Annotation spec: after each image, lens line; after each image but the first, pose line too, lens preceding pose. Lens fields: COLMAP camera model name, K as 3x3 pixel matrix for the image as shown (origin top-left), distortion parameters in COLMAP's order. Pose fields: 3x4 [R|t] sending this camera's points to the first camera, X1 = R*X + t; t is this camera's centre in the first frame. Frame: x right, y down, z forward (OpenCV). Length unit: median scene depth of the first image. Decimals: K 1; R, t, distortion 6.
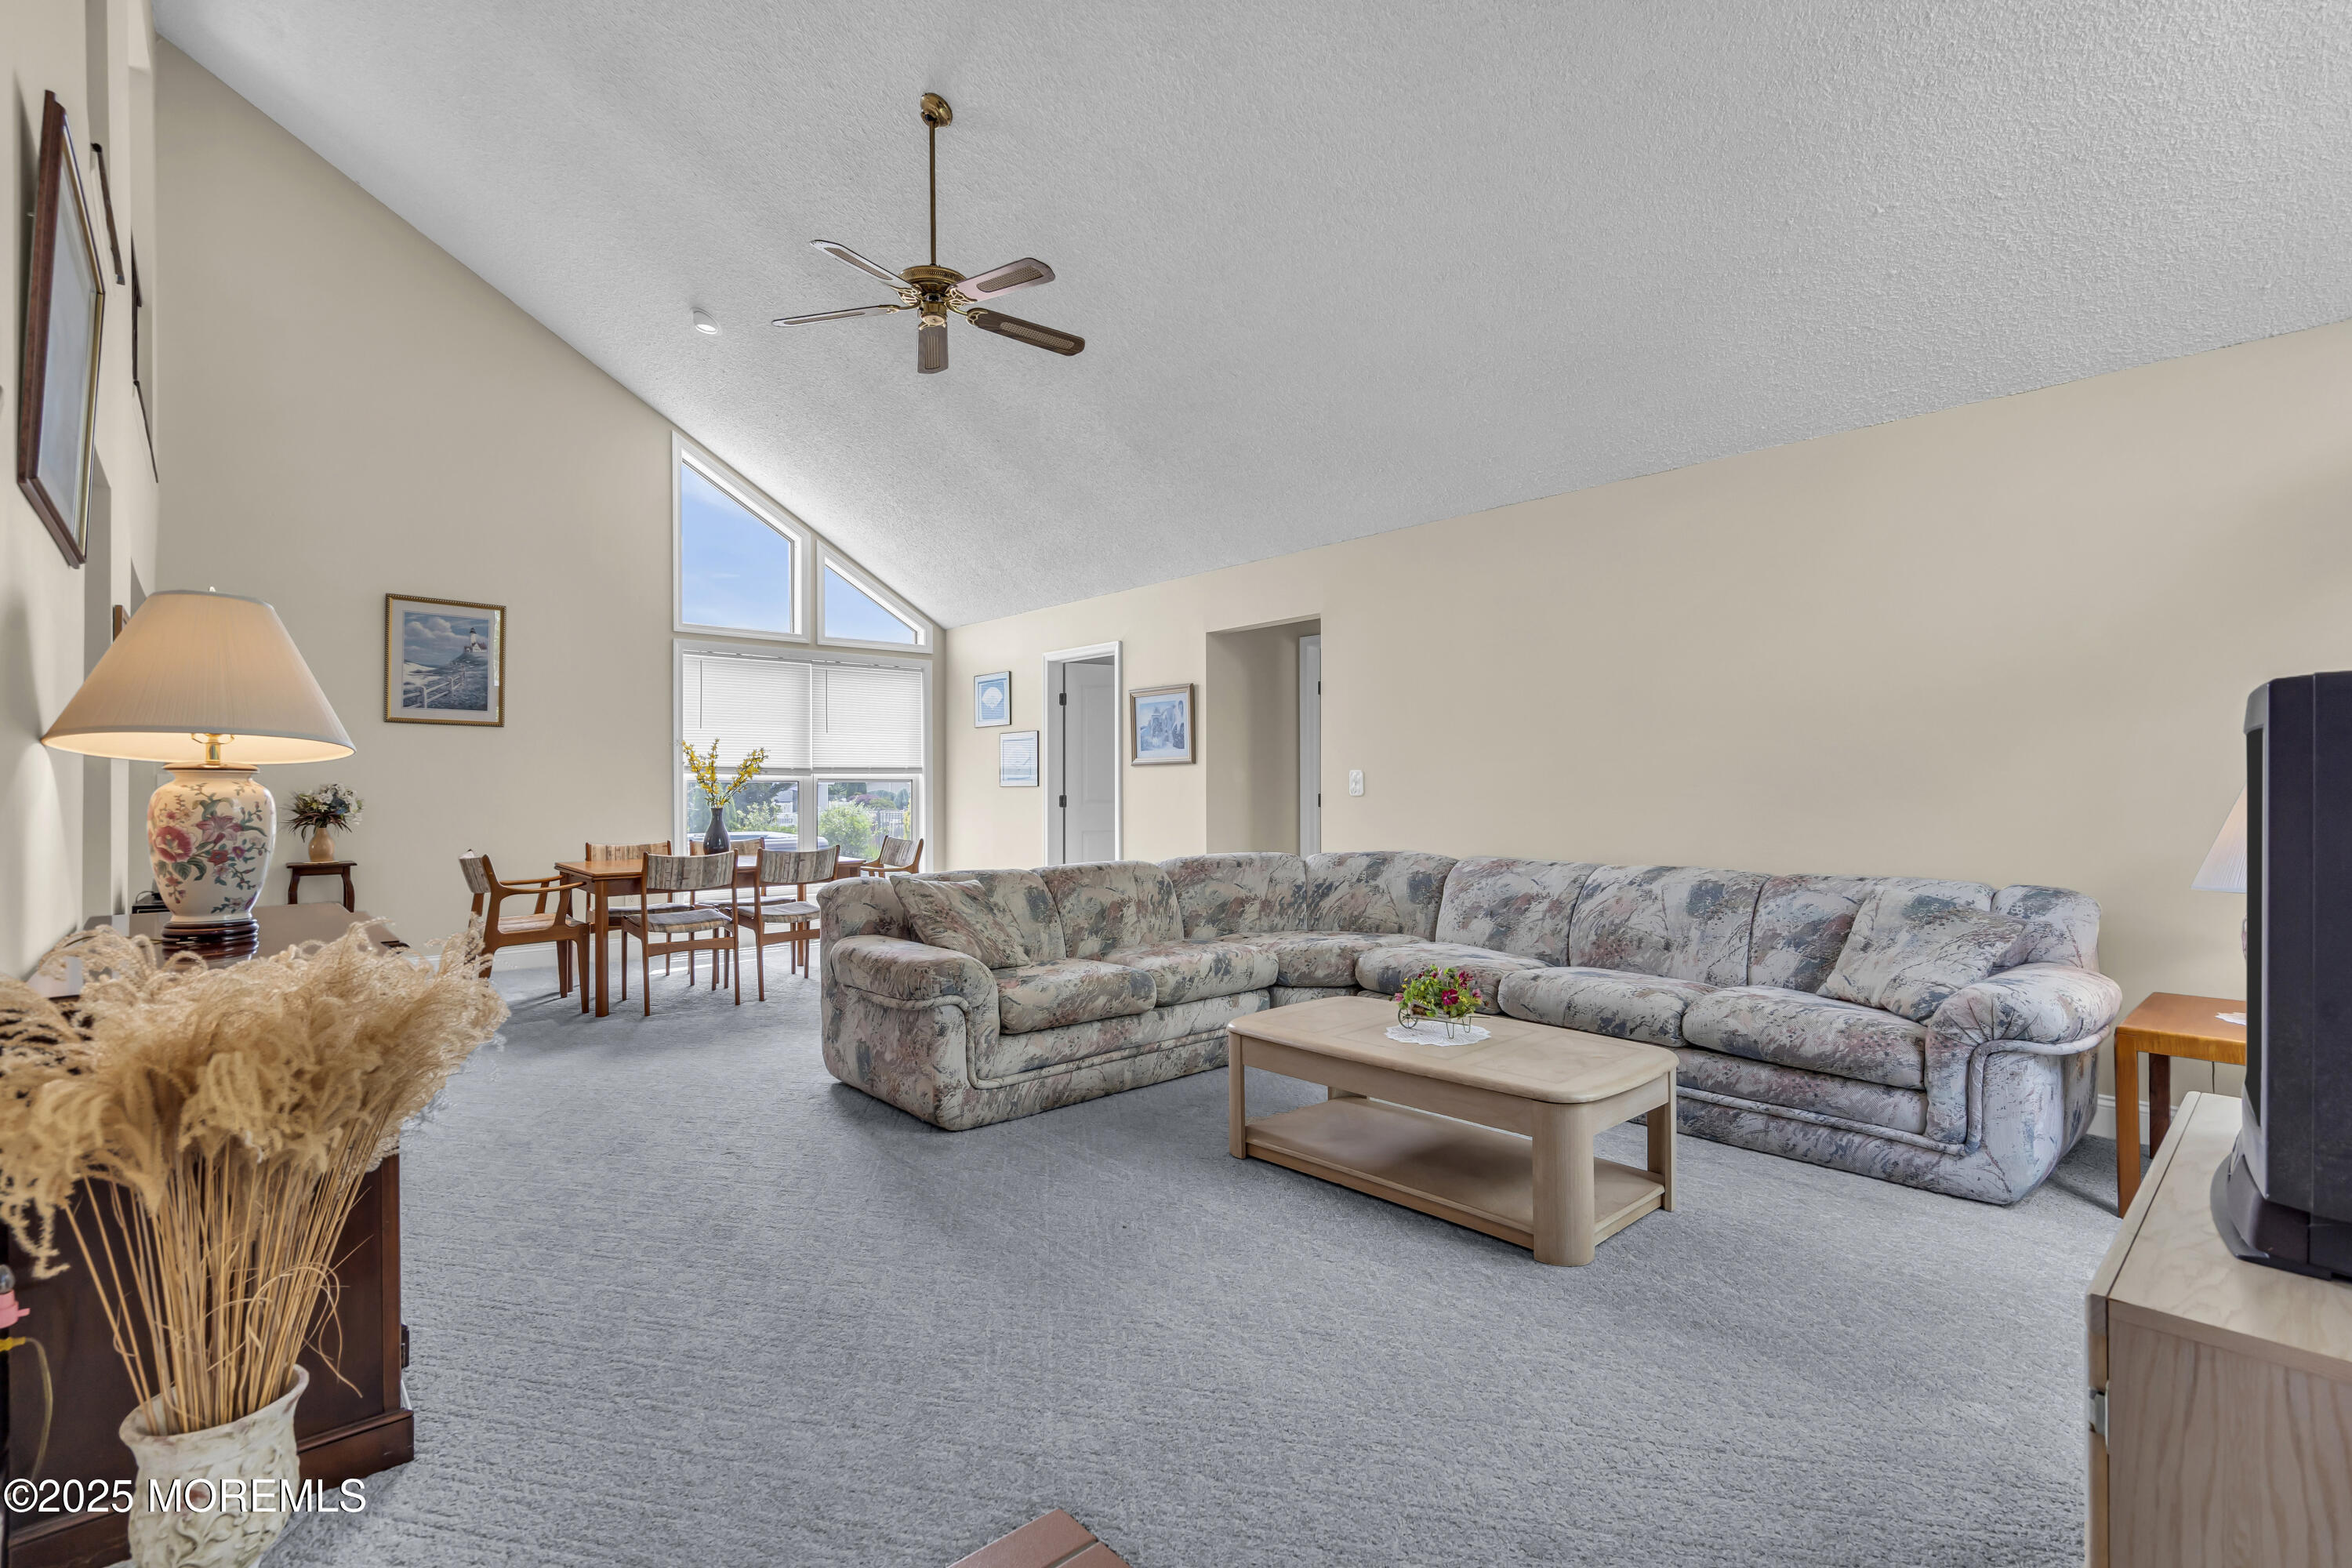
lens RADIAL K [[1081.8, 0, 1183.0], [0, 1081.8, 792.0], [0, 0, 1]] dist [0.001321, 0.000726]
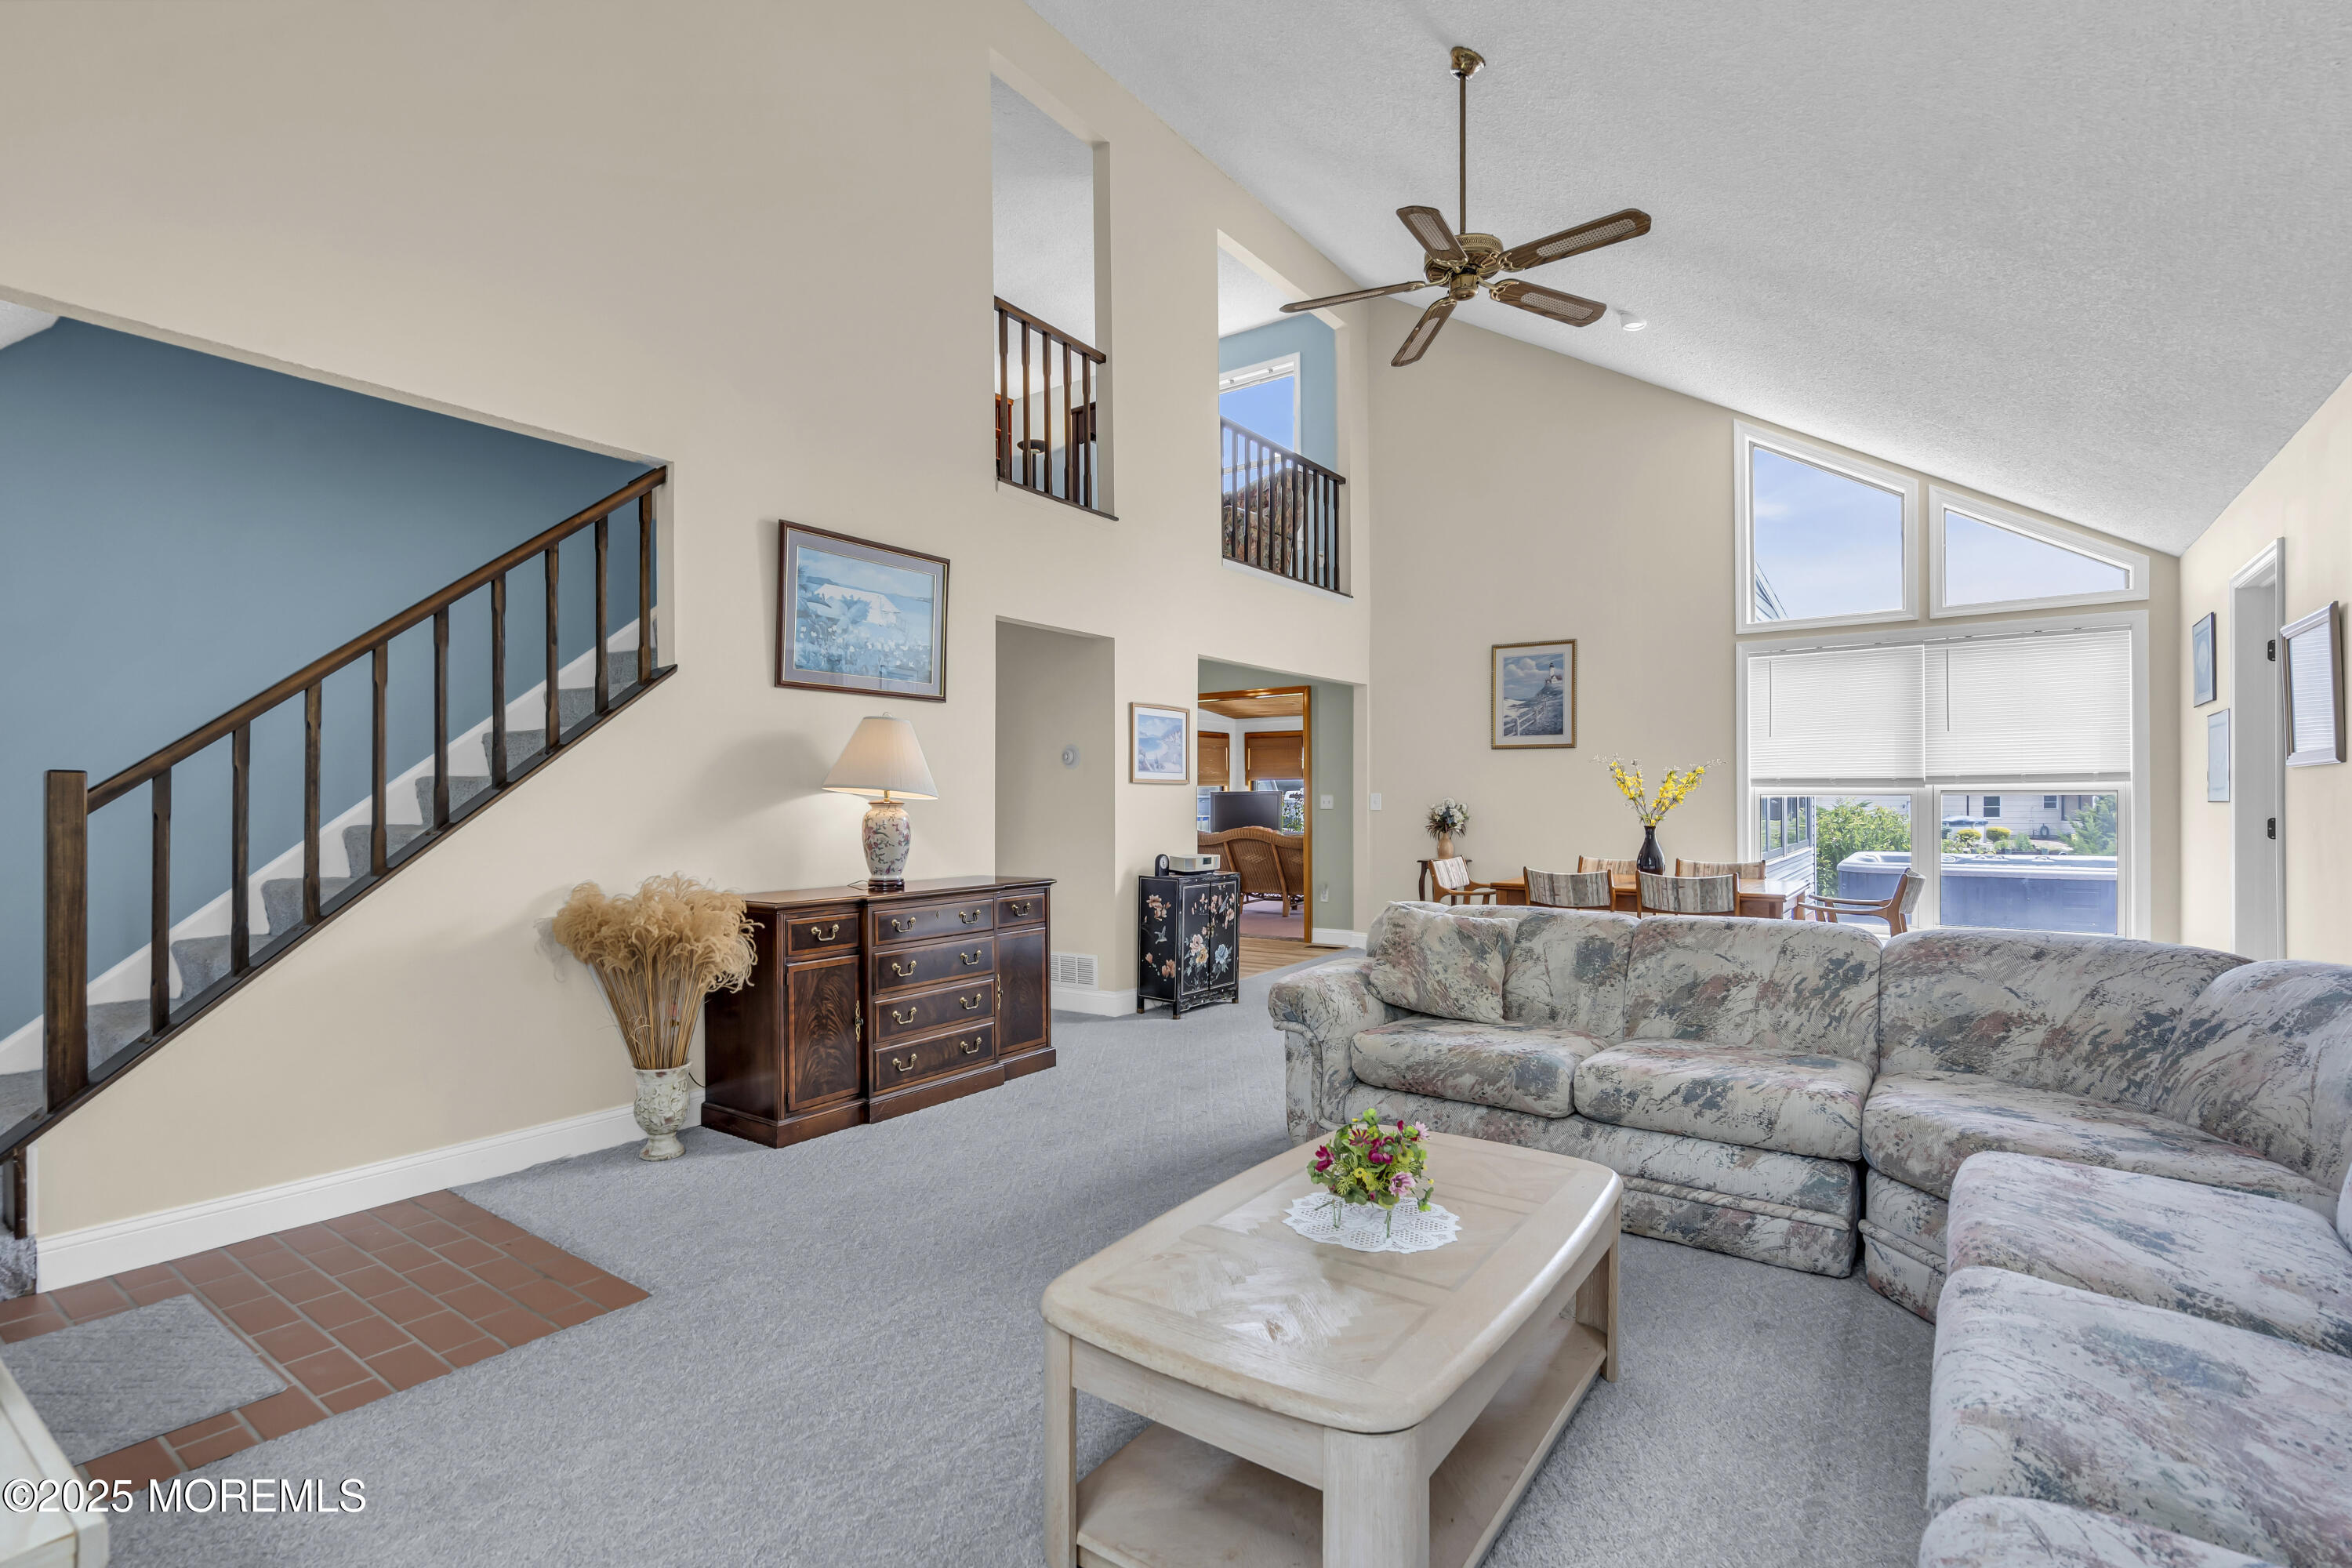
lens RADIAL K [[1135.0, 0, 1213.0], [0, 1135.0, 801.8], [0, 0, 1]] dist [0.002585, 0.000698]
pose [[0.202254, 0.005270, -0.979319, 0.472595], [0.000649, 0.999985, 0.005515, -0.012076], [0.979333, -0.001751, 0.202248, 0.428638]]
